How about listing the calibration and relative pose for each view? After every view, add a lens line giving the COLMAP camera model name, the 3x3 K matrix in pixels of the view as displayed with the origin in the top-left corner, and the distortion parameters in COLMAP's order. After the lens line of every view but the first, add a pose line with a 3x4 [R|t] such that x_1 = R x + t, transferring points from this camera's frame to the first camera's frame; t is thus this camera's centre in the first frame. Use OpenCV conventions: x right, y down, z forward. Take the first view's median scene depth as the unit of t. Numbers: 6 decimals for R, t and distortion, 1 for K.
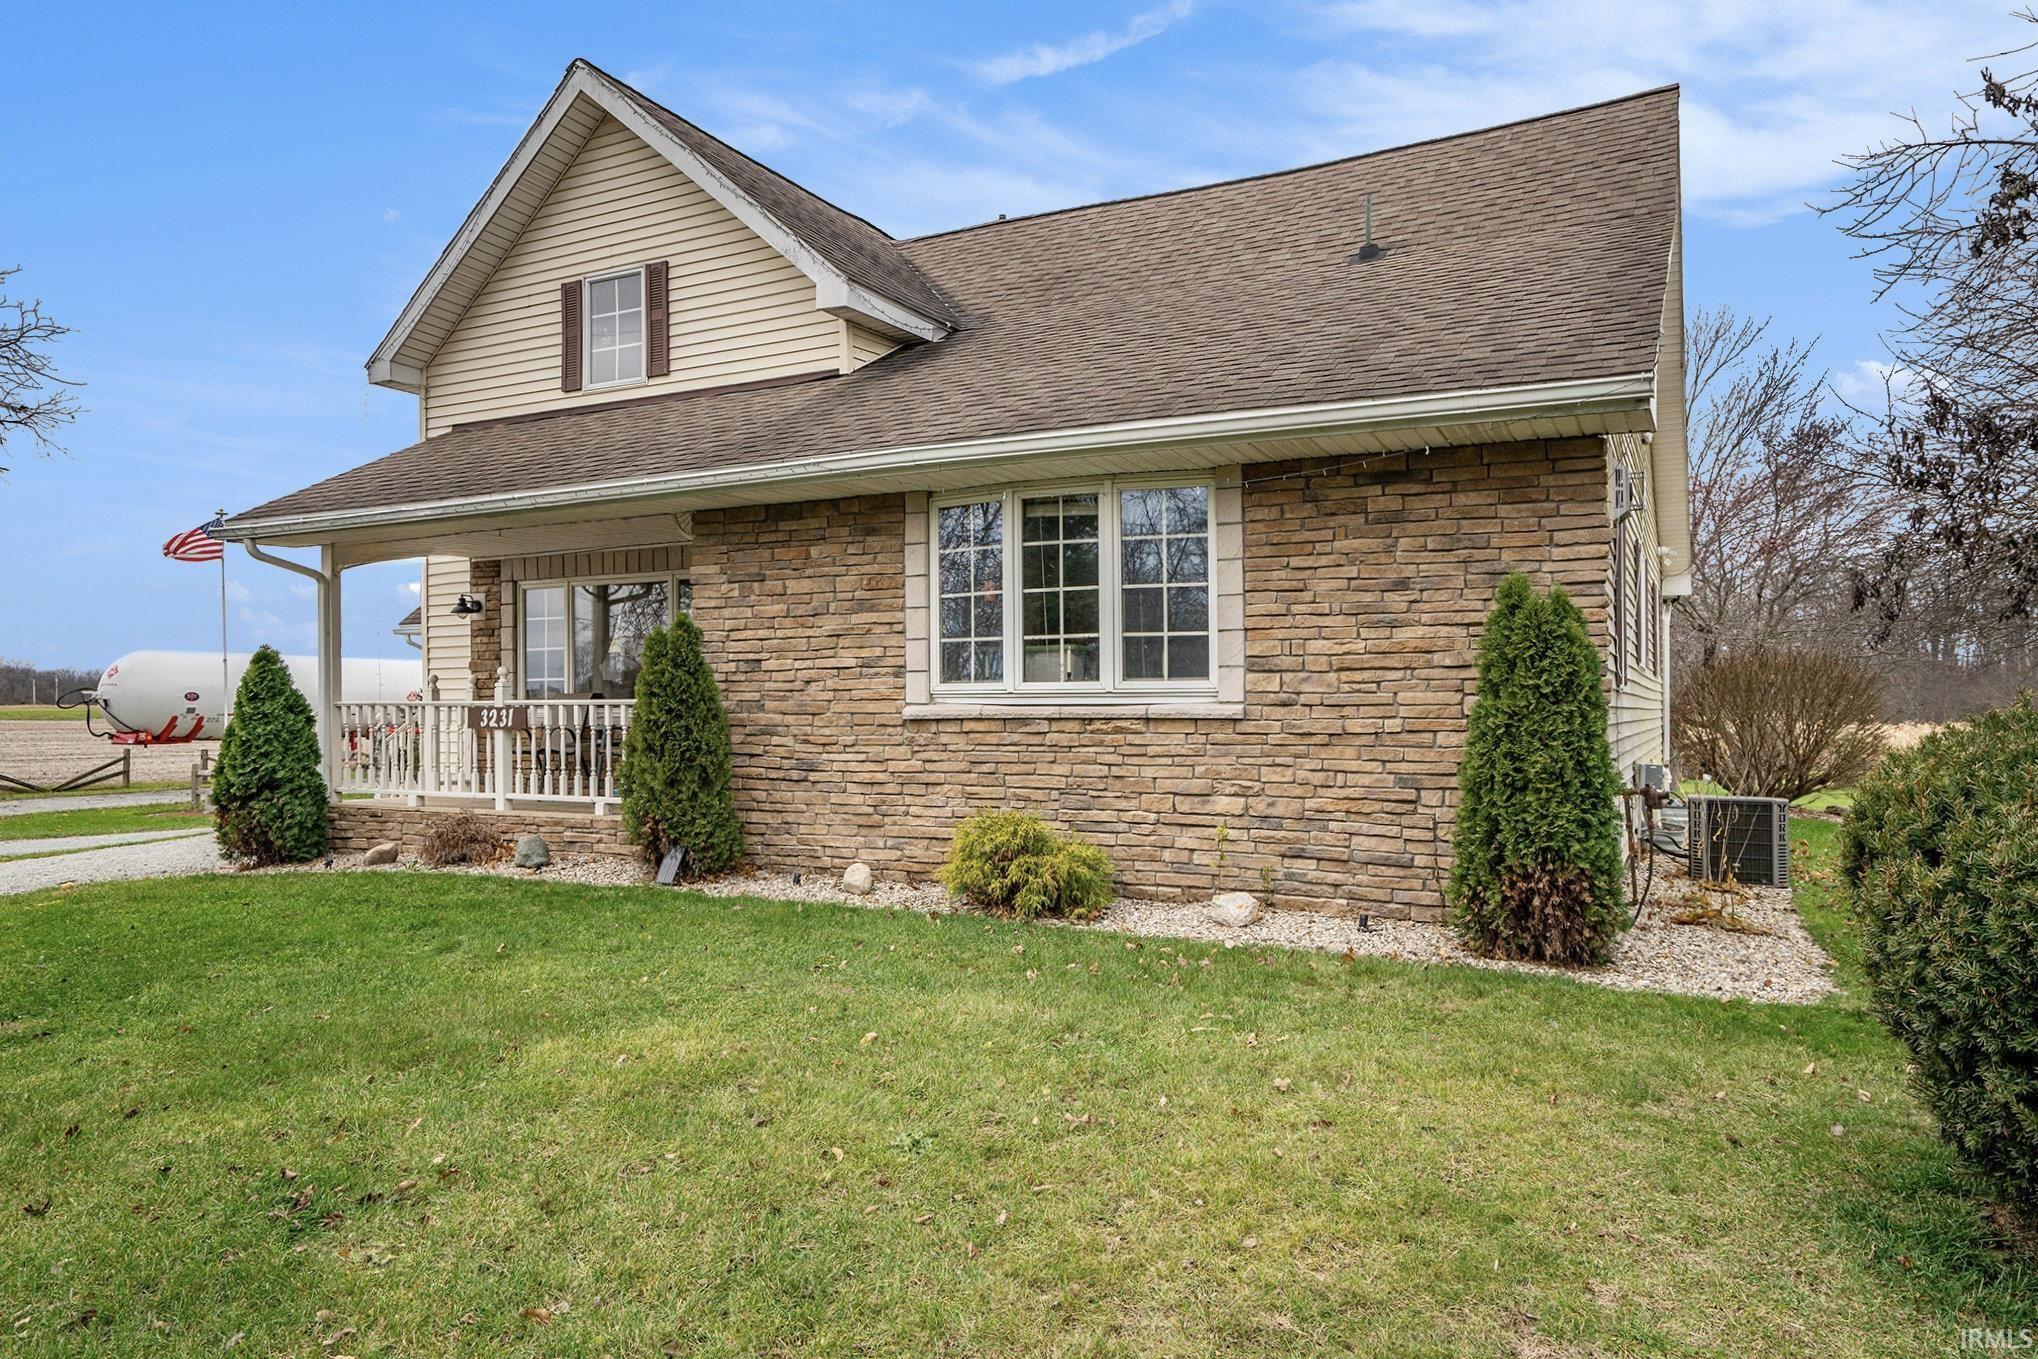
lens RADIAL K [[1362.1, 0, 1019.0], [0, 1362.1, 679.5], [0, 0, 1]] dist [0.000129, -0.000047]
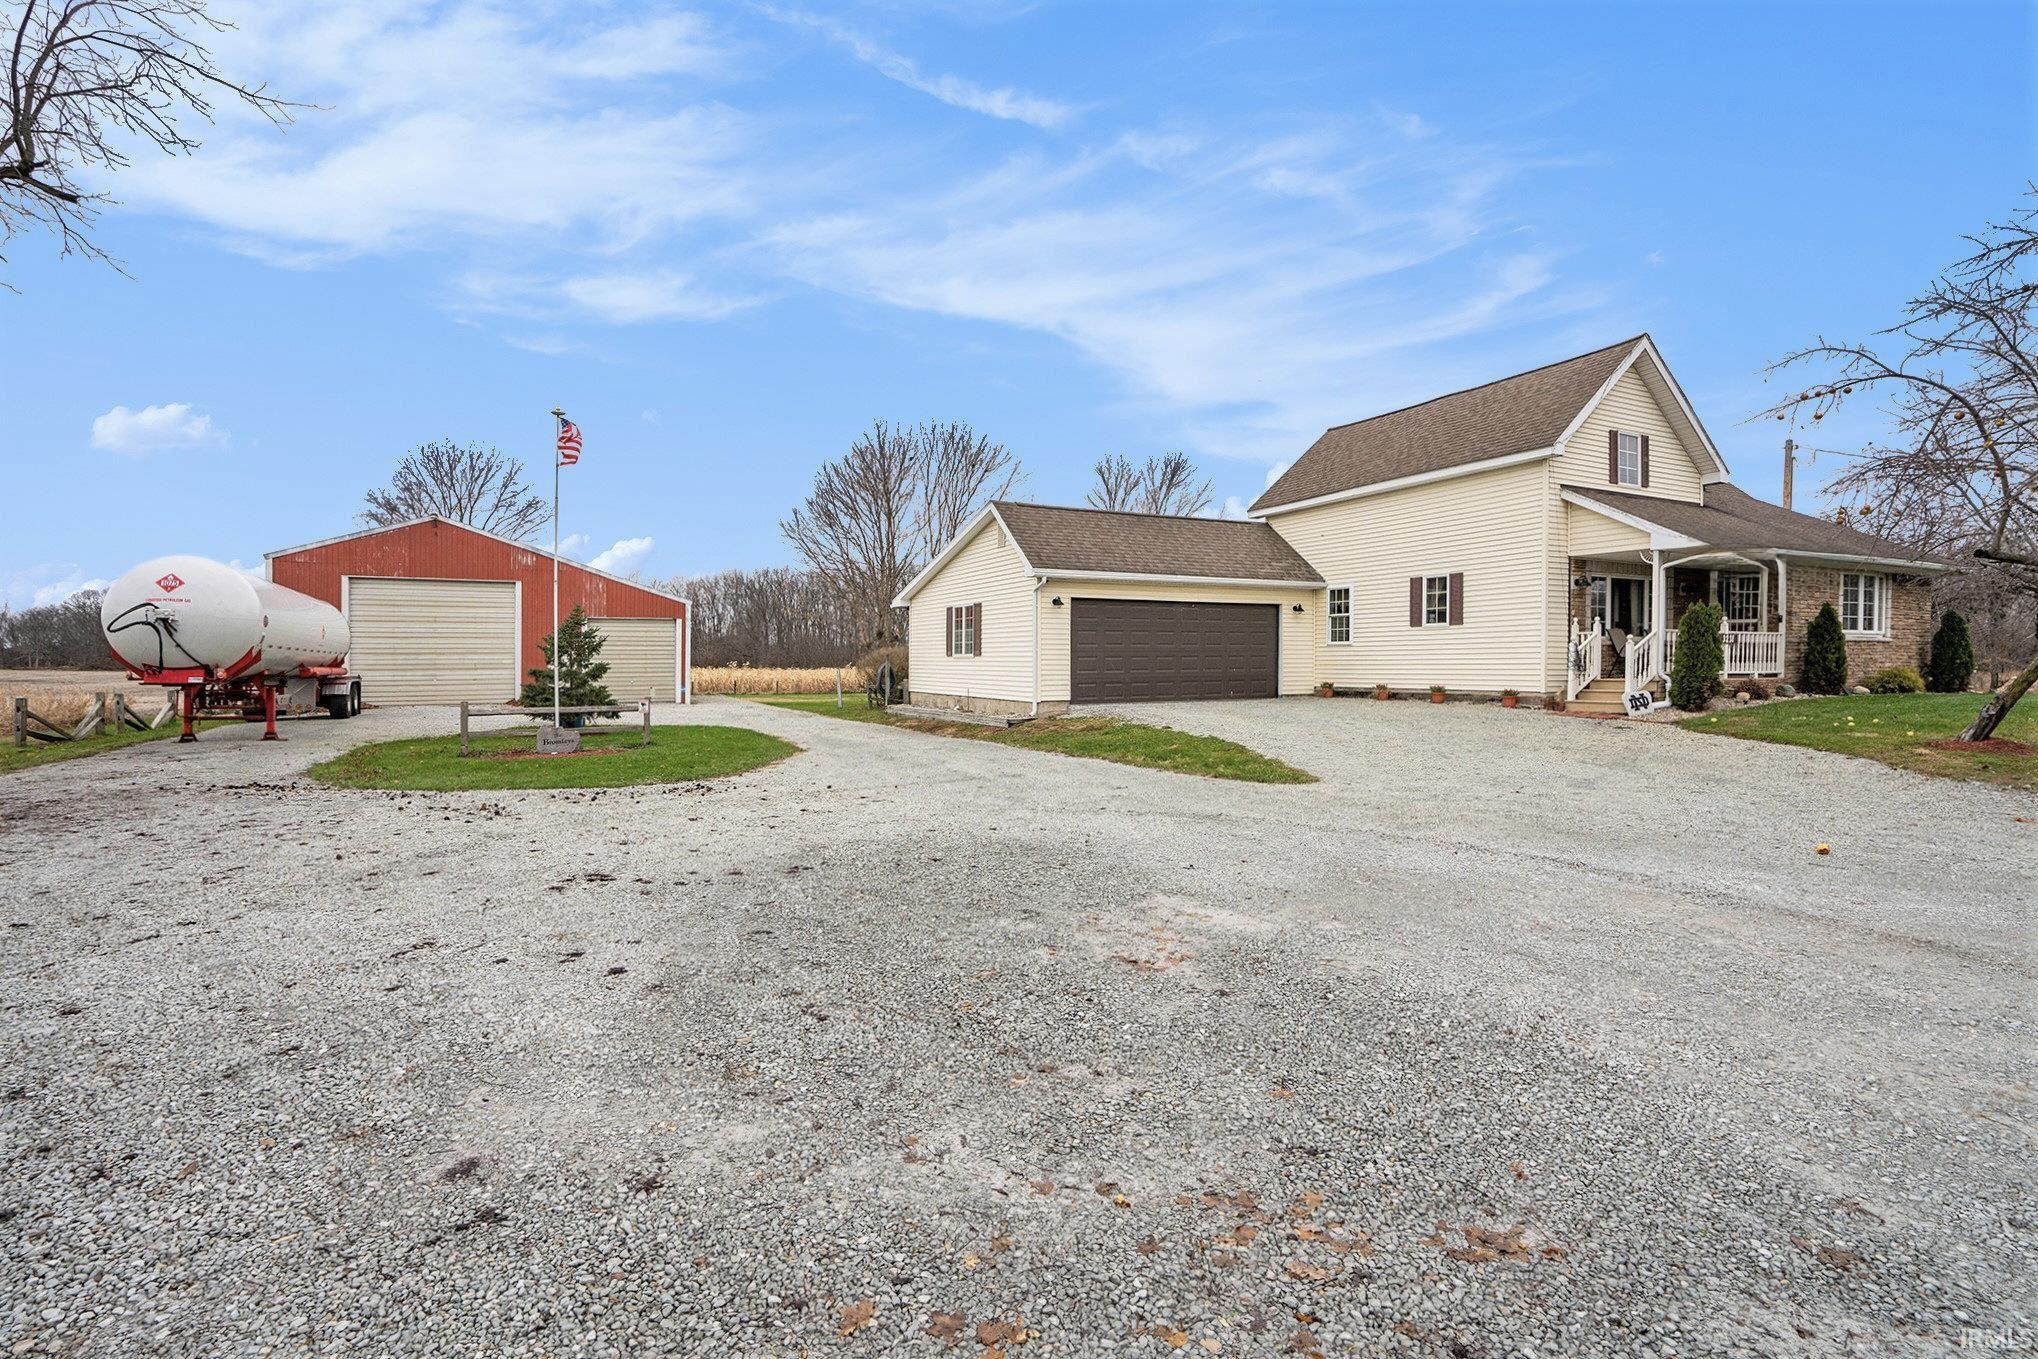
lens RADIAL K [[997.1, 0, 1025.2], [0, 997.1, 673.1], [0, 0, 1]] dist [-0.001298, 0.000111]
pose [[0.556239, -0.007726, 0.830986, -2.205393], [-0.011229, 0.999796, 0.016812, 0.069837], [-0.830946, -0.018682, 0.556039, 0.929013]]
